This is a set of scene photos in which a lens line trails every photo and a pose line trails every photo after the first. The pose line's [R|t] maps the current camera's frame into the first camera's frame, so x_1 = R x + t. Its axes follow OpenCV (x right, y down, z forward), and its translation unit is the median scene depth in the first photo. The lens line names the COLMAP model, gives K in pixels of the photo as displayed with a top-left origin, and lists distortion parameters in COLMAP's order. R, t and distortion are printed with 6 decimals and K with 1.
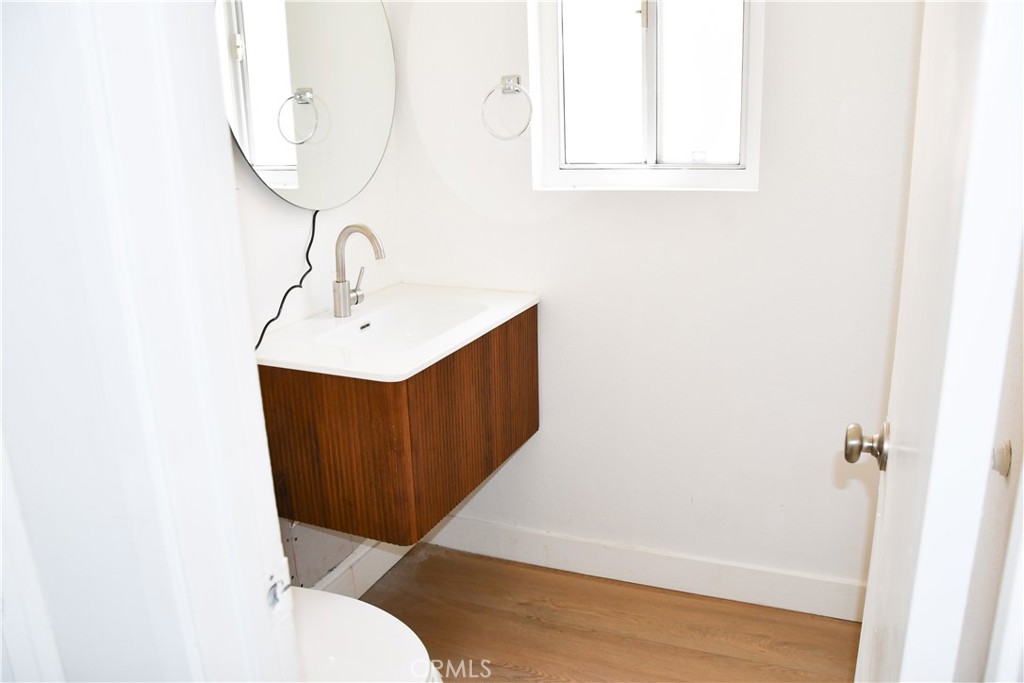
lens RADIAL K [[798.8, 0, 516.3], [0, 798.8, 351.1], [0, 0, 1]] dist [-0.165680, 0.129836]
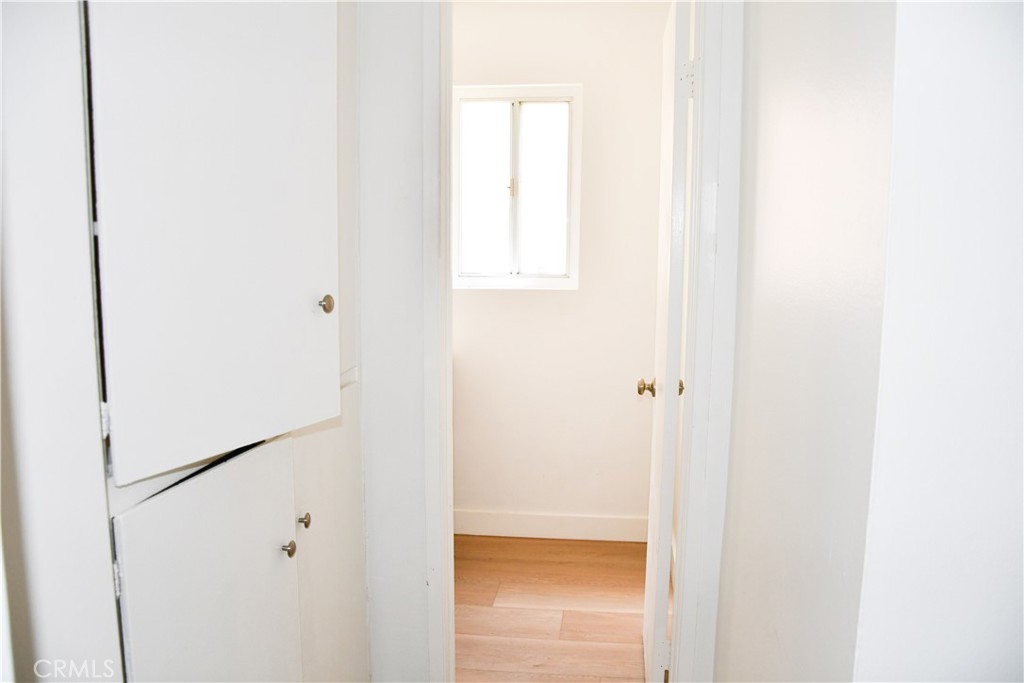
lens RADIAL K [[798.8, 0, 516.3], [0, 798.8, 351.1], [0, 0, 1]] dist [-0.165680, 0.129836]
pose [[0.958676, 0.001284, 0.284497, -0.324832], [0.039629, 0.989638, -0.138006, 0.170470], [-0.281727, 0.143578, 0.948692, -0.632639]]
